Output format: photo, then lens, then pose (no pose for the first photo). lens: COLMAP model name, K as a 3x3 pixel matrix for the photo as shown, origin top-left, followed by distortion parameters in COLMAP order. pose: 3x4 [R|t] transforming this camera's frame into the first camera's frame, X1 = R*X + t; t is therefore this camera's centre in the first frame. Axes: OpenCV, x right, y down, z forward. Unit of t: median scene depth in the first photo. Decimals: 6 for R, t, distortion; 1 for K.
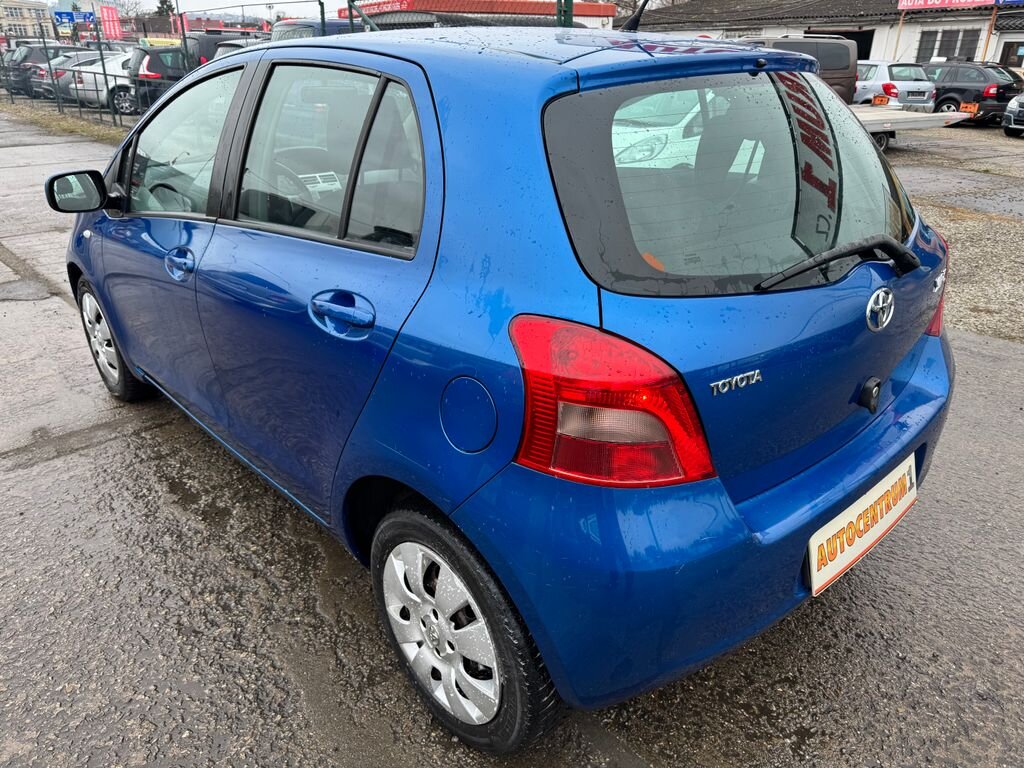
lens RADIAL K [[719.9, 0, 511.5], [0, 719.9, 387.9], [0, 0, 1]] dist [-0.001861, -0.004173]
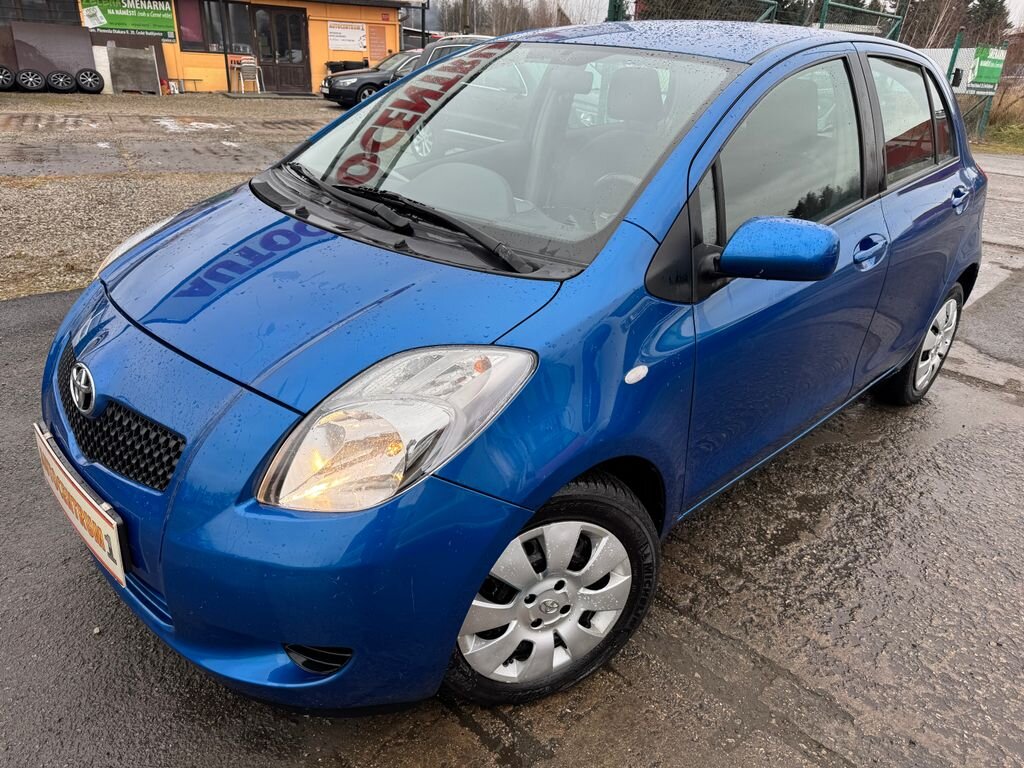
lens RADIAL K [[719.9, 0, 508.5], [0, 719.9, 390.9], [0, 0, 1]] dist [-0.001861, -0.004173]
pose [[-0.028771, -0.425498, 0.904502, -0.125283], [0.365935, 0.837577, 0.405655, -0.052601], [-0.930196, 0.342660, 0.131606, 0.121254]]
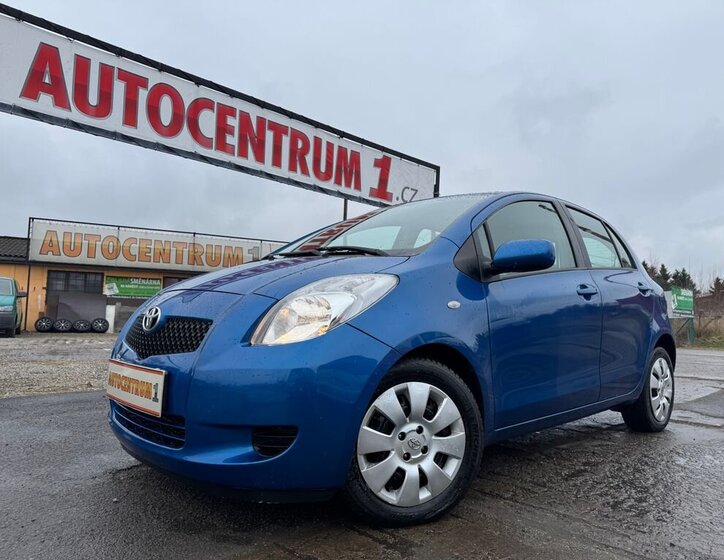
lens RADIAL K [[529.7, 0, 362.5], [0, 529.7, 279.8], [0, 0, 1]] dist [0.000455, -0.030118]
pose [[-0.013171, 0.078259, 0.996846, -0.153240], [0.386328, 0.919917, -0.067115, -0.027702], [-0.922268, 0.384225, -0.042350, 0.134299]]
